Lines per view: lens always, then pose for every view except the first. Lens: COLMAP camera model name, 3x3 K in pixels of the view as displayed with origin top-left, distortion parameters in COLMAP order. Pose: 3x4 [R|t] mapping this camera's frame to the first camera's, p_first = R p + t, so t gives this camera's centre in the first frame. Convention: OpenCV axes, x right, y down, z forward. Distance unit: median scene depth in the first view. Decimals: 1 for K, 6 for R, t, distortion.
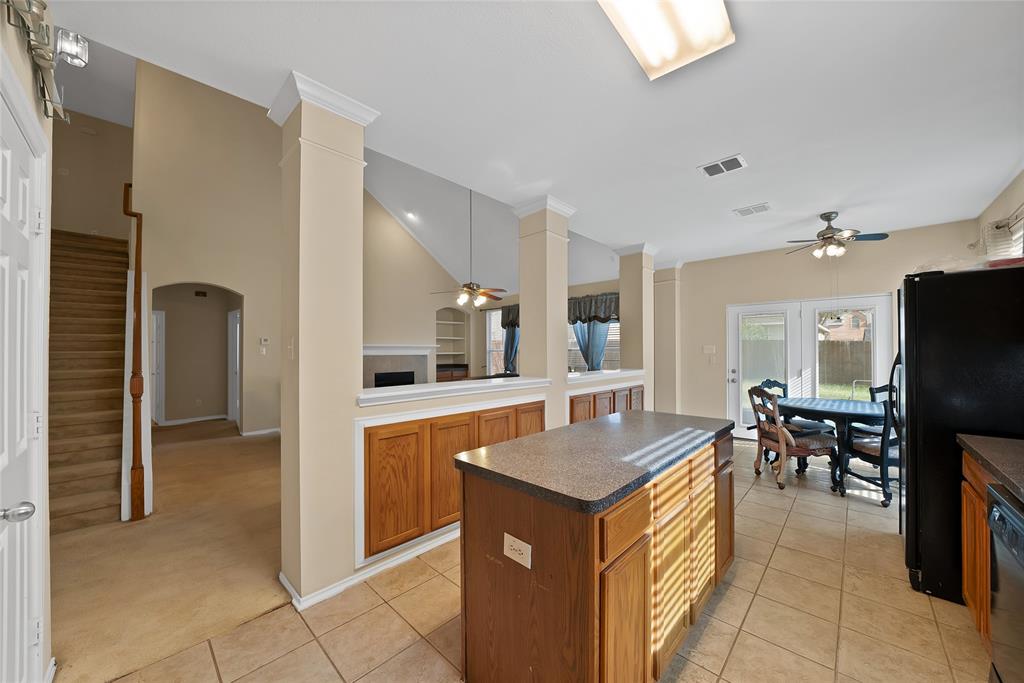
lens RADIAL K [[368.6, 0, 507.3], [0, 368.6, 346.0], [0, 0, 1]] dist [-0.002911, -0.000133]
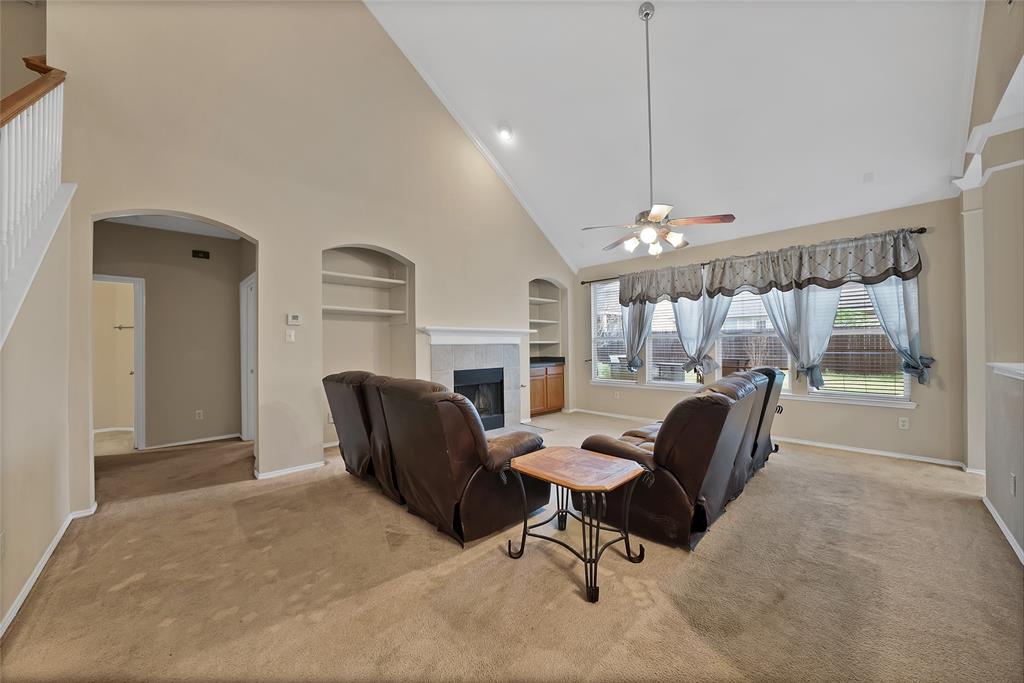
lens RADIAL K [[361.6, 0, 514.0], [0, 361.6, 344.6], [0, 0, 1]] dist [-0.000453, -0.000064]
pose [[0.999141, -0.005059, -0.041123, -0.235063], [0.005552, 0.999914, 0.011877, 0.020126], [0.041059, -0.012095, 0.999084, 0.362923]]
